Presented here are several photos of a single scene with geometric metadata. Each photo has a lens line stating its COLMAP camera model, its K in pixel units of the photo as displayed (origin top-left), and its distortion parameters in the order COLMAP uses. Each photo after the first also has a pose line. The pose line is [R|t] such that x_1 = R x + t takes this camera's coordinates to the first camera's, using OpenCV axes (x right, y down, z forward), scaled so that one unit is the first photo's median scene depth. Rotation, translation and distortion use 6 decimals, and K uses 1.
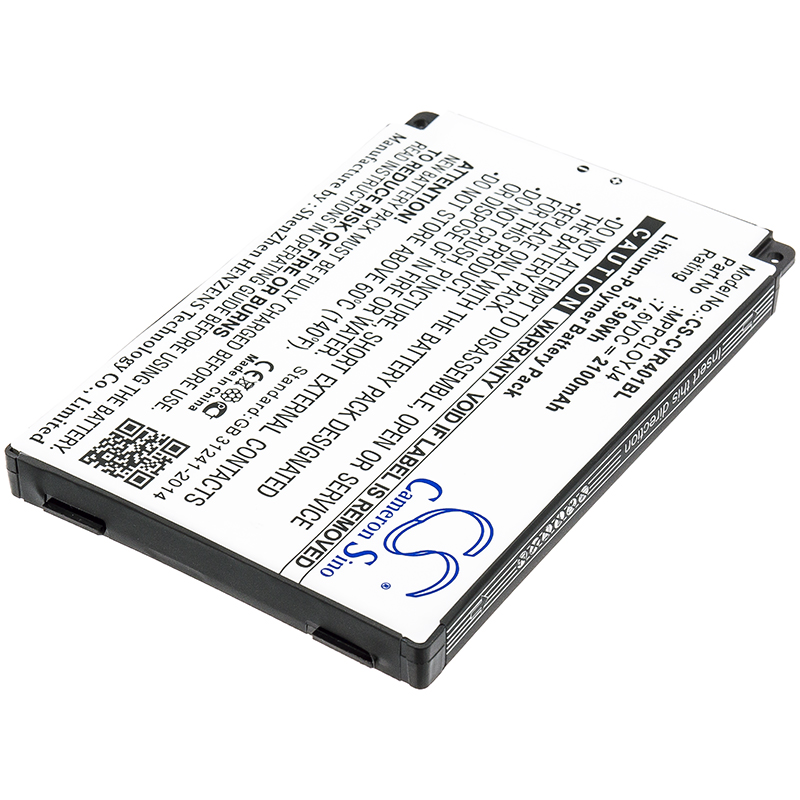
lens RADIAL K [[3060.2, 0, 395.9], [0, 3060.2, 400.0], [0, 0, 1]] dist [0.234829, 0.000000]
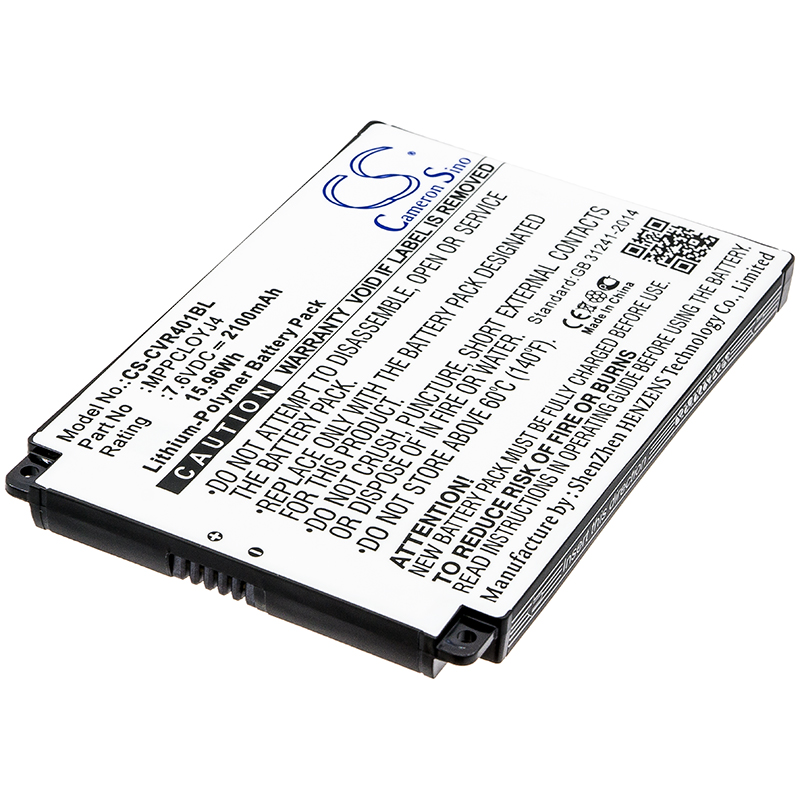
lens RADIAL K [[3060.2, 0, 394.8], [0, 3060.2, 401.2], [0, 0, 1]] dist [0.234829, 0.000000]
pose [[-0.993246, 0.029445, -0.112227, 0.122577], [-0.102219, 0.235539, 0.966474, -0.934662], [0.054892, 0.971419, -0.230939, 1.234158]]
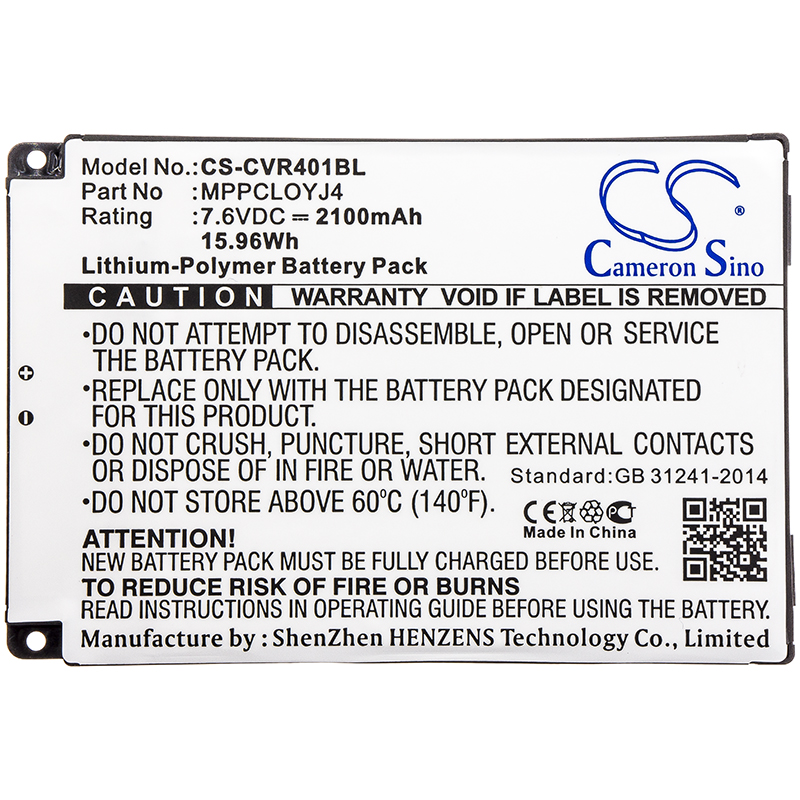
lens RADIAL K [[3060.2, 0, 403.7], [0, 3060.2, 403.4], [0, 0, 1]] dist [0.234829, 0.000000]
pose [[-0.564735, -0.824167, 0.042710, -0.033045], [0.498635, -0.299522, 0.813419, -0.764246], [-0.657600, 0.480662, 0.580108, 0.469093]]
